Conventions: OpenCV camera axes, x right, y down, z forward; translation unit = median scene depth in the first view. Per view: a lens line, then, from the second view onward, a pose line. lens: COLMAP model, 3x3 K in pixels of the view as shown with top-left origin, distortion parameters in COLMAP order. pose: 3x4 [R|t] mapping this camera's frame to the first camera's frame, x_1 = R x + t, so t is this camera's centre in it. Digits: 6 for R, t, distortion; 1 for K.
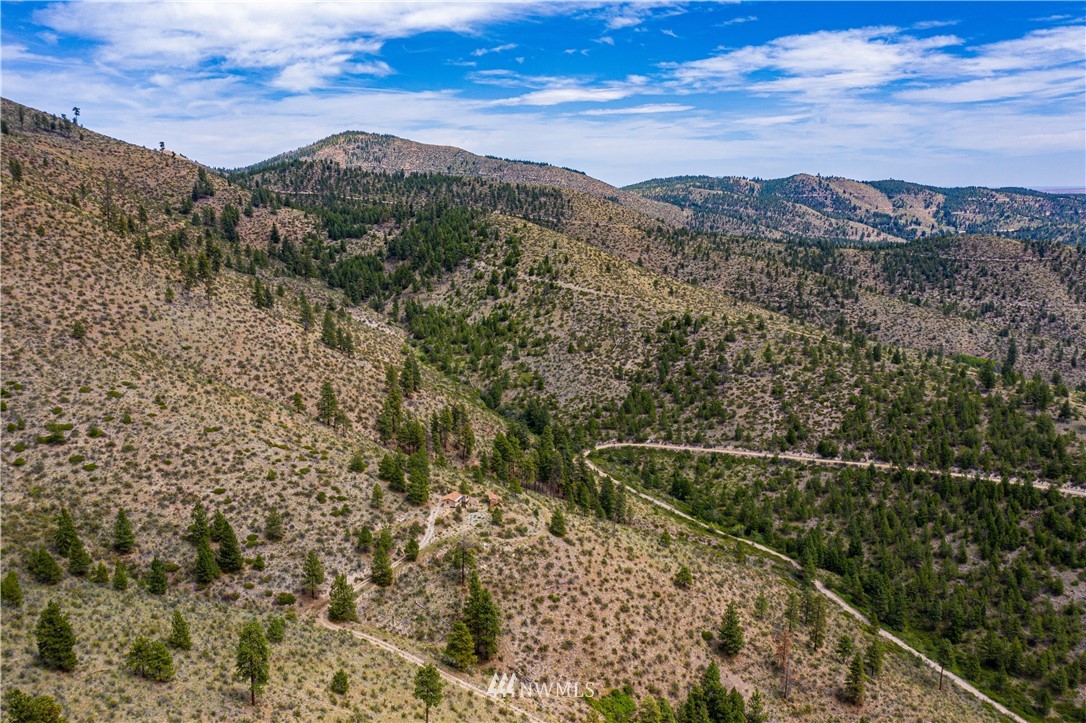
lens RADIAL K [[855.9, 0, 543.0], [0, 855.9, 361.5], [0, 0, 1]] dist [-0.017680, 0.009200]
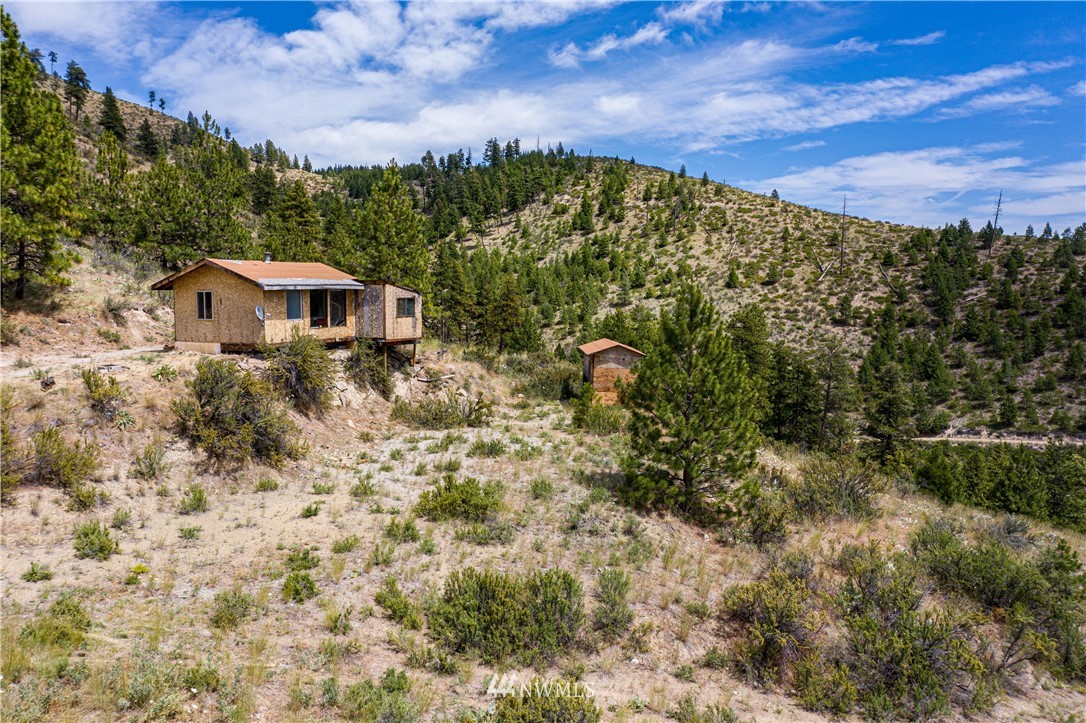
lens RADIAL K [[855.9, 0, 543.0], [0, 855.9, 361.5], [0, 0, 1]] dist [-0.017680, 0.009200]
pose [[0.995196, 0.020773, -0.095678, -0.029375], [-0.032107, 0.992437, -0.118485, 0.093237], [0.092493, 0.120988, 0.988335, 0.456434]]
